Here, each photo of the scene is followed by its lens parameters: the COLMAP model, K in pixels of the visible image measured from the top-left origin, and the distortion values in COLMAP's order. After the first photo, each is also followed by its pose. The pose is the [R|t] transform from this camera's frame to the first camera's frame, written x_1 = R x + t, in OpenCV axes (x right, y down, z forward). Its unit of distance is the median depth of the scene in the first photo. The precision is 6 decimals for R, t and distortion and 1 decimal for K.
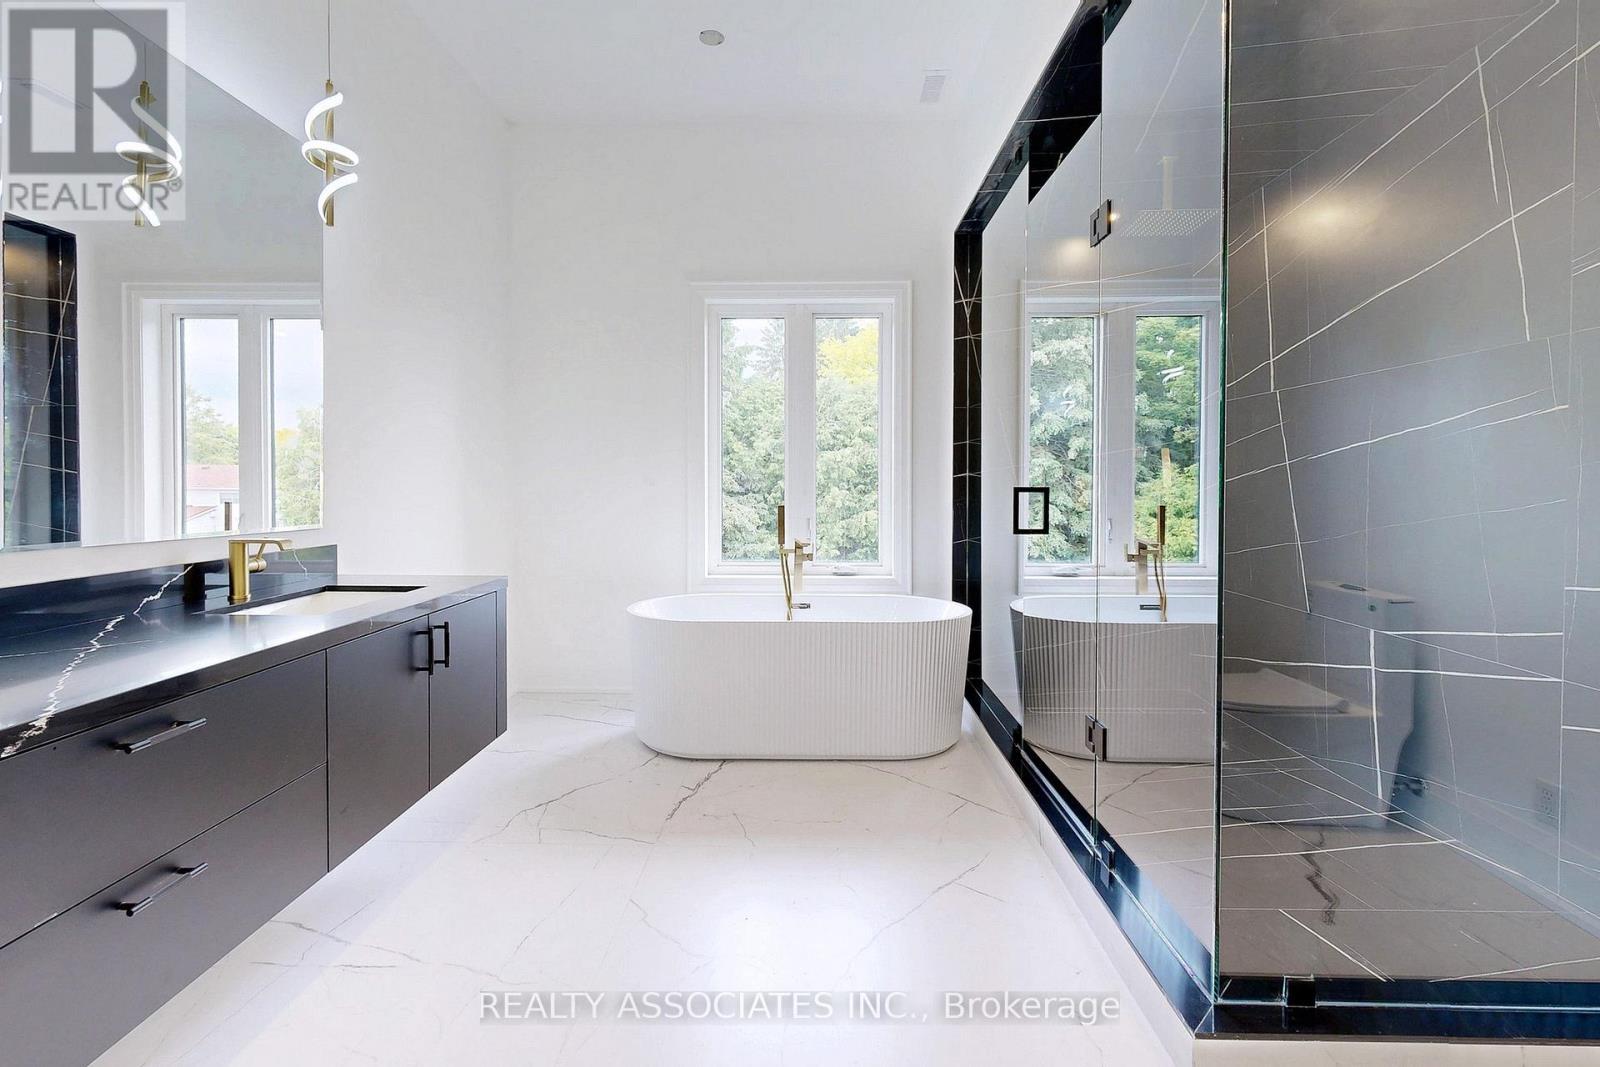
lens RADIAL K [[721.9, 0, 800.8], [0, 721.9, 484.9], [0, 0, 1]] dist [-0.000048, -0.030383]
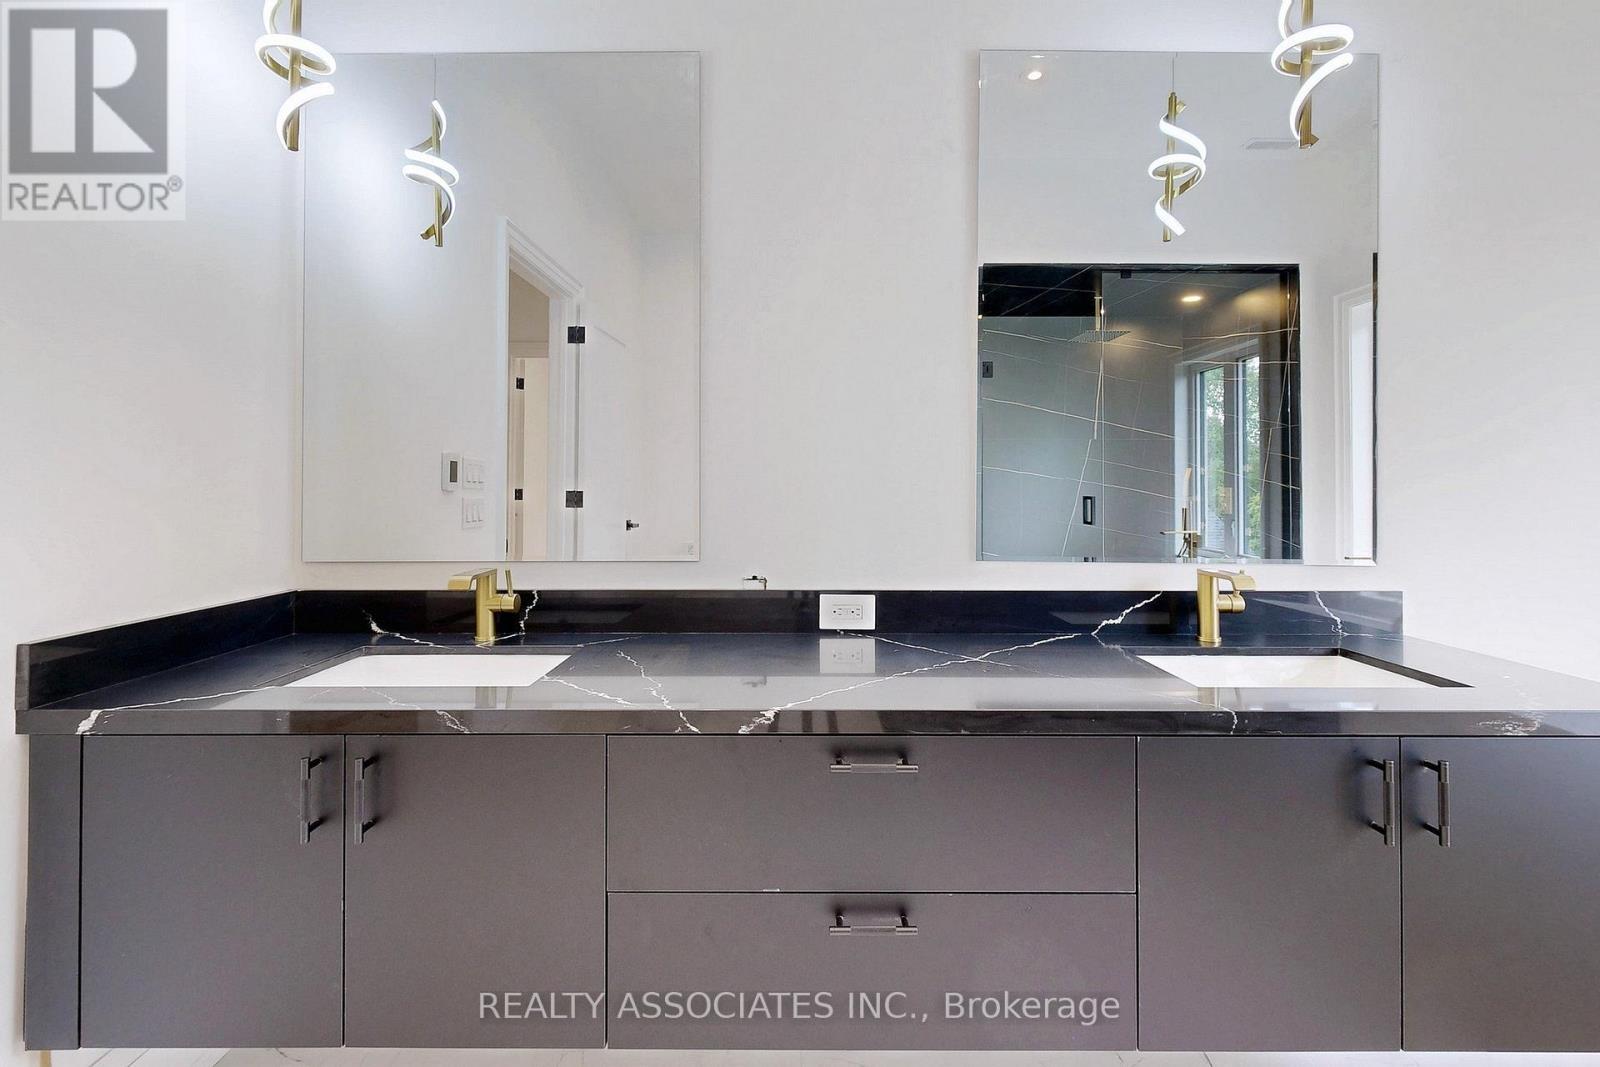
lens RADIAL K [[721.9, 0, 800.8], [0, 721.9, 484.9], [0, 0, 1]] dist [-0.000048, -0.030383]
pose [[0.037955, -0.007438, -0.999252, 0.027575], [-0.016517, 0.999831, -0.008070, -0.006583], [0.999143, 0.016811, 0.037826, 0.471926]]
